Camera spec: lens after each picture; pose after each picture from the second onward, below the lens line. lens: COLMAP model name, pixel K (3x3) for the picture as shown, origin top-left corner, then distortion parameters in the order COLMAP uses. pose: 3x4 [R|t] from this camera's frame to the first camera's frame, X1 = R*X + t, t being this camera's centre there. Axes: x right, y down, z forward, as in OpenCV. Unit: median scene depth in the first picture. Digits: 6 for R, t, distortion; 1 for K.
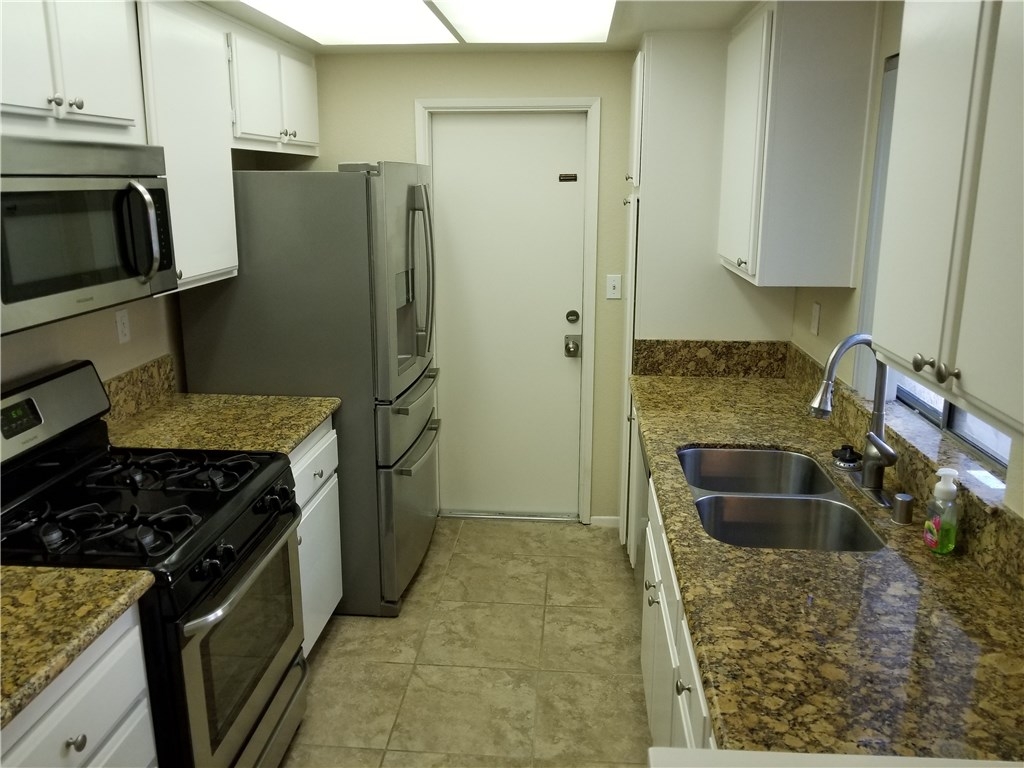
lens RADIAL K [[808.1, 0, 505.8], [0, 808.1, 369.3], [0, 0, 1]] dist [0.006036, -0.026373]
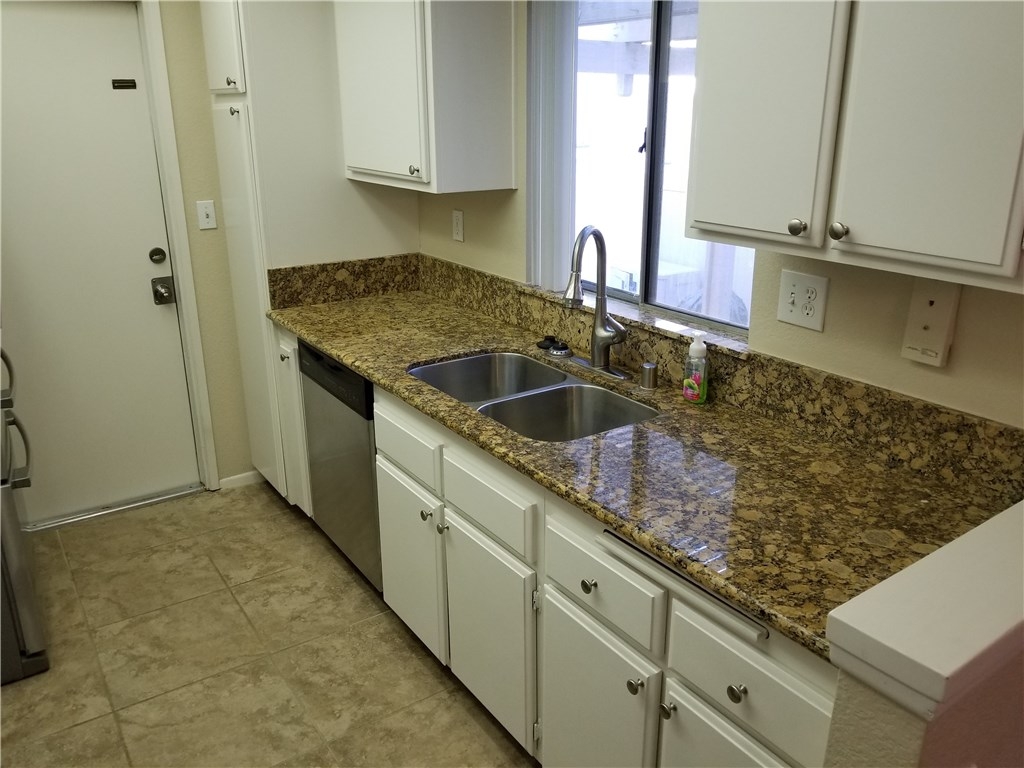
lens RADIAL K [[814.5, 0, 515.4], [0, 814.5, 375.8], [0, 0, 1]] dist [-0.001443, -0.009668]
pose [[0.771539, -0.198773, 0.604331, -0.242403], [0.144643, 0.979866, 0.137628, -0.008070], [-0.619520, -0.018773, 0.784756, 0.157006]]
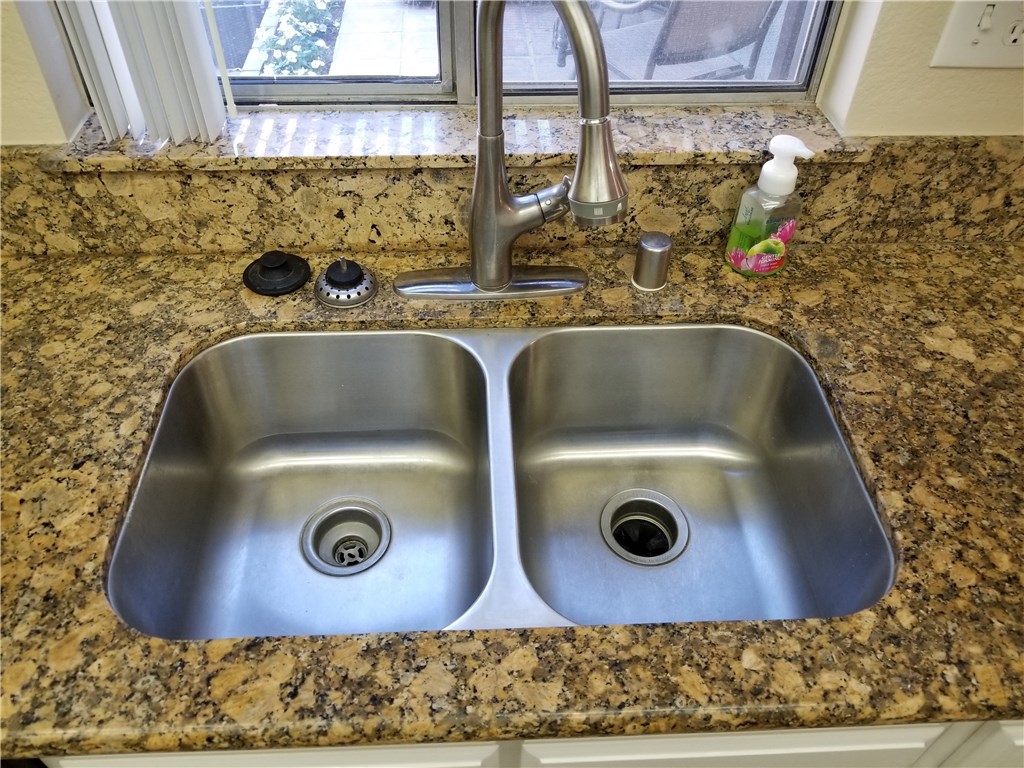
lens RADIAL K [[808.1, 0, 505.8], [0, 808.1, 369.3], [0, 0, 1]] dist [0.006036, -0.026373]
pose [[-0.128459, -0.695038, 0.707404, 0.055100], [0.214298, 0.677007, 0.704087, -0.123405], [-0.968284, 0.242041, 0.061977, 0.763598]]
